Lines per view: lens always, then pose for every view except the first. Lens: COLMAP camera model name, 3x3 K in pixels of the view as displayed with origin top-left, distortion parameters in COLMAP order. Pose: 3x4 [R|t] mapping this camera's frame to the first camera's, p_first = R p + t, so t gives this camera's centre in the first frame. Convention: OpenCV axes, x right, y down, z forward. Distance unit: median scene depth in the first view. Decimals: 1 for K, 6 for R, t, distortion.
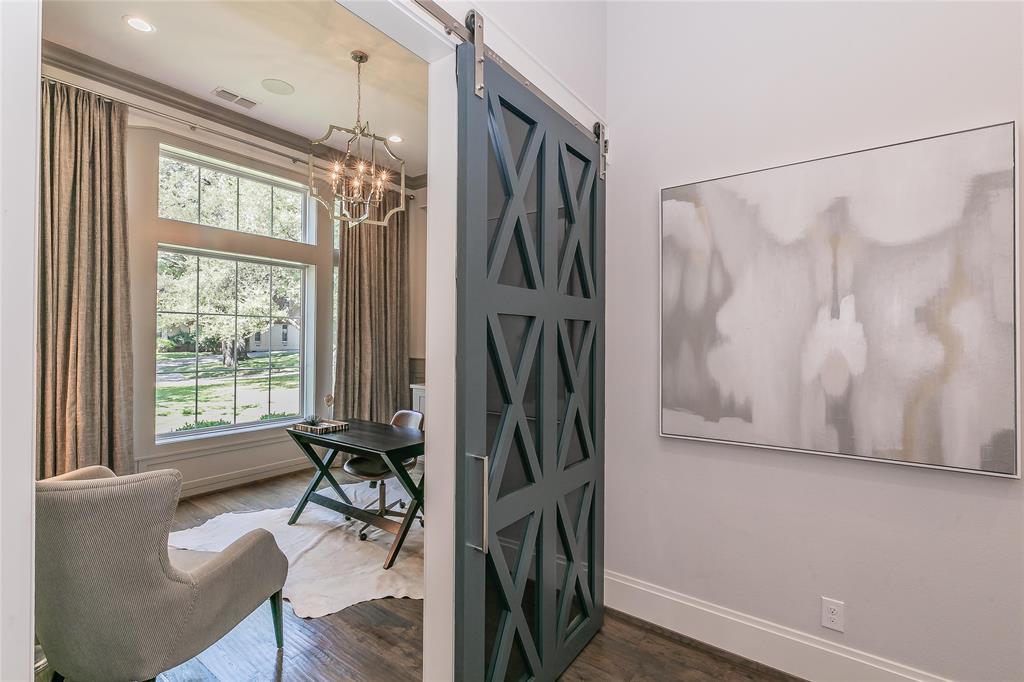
lens RADIAL K [[443.9, 0, 513.7], [0, 443.9, 341.2], [0, 0, 1]] dist [-0.010962, -0.001331]
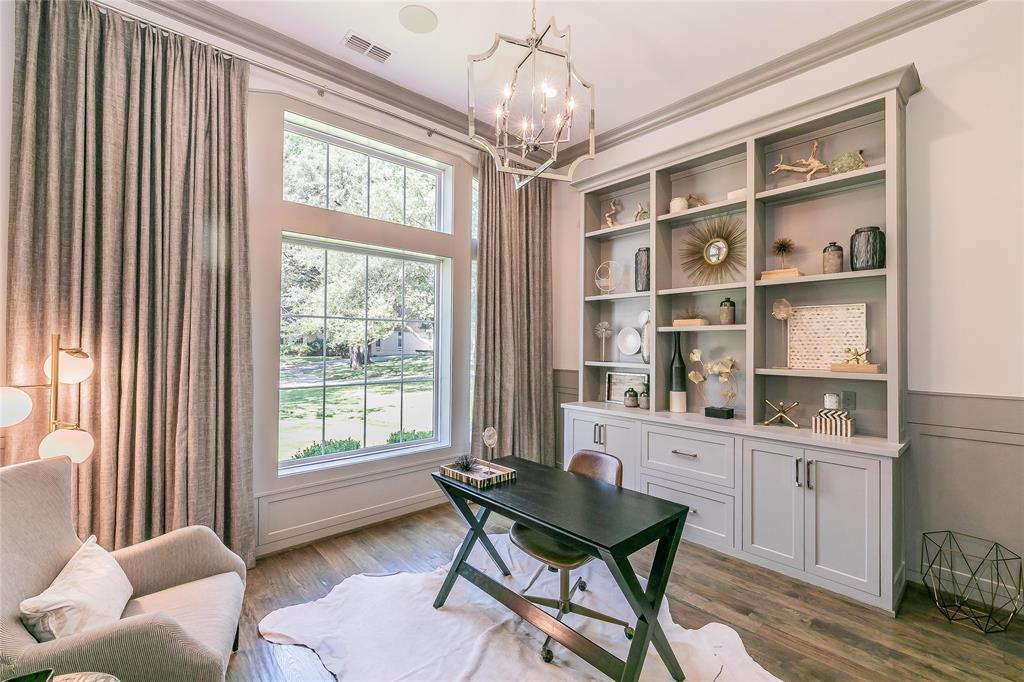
lens RADIAL K [[443.9, 0, 514.7], [0, 443.9, 341.2], [0, 0, 1]] dist [-0.010962, -0.001331]
pose [[0.974394, -0.003124, -0.224823, -0.210366], [0.000303, 0.999921, -0.012583, -0.007485], [0.224845, 0.012193, 0.974318, 0.311041]]
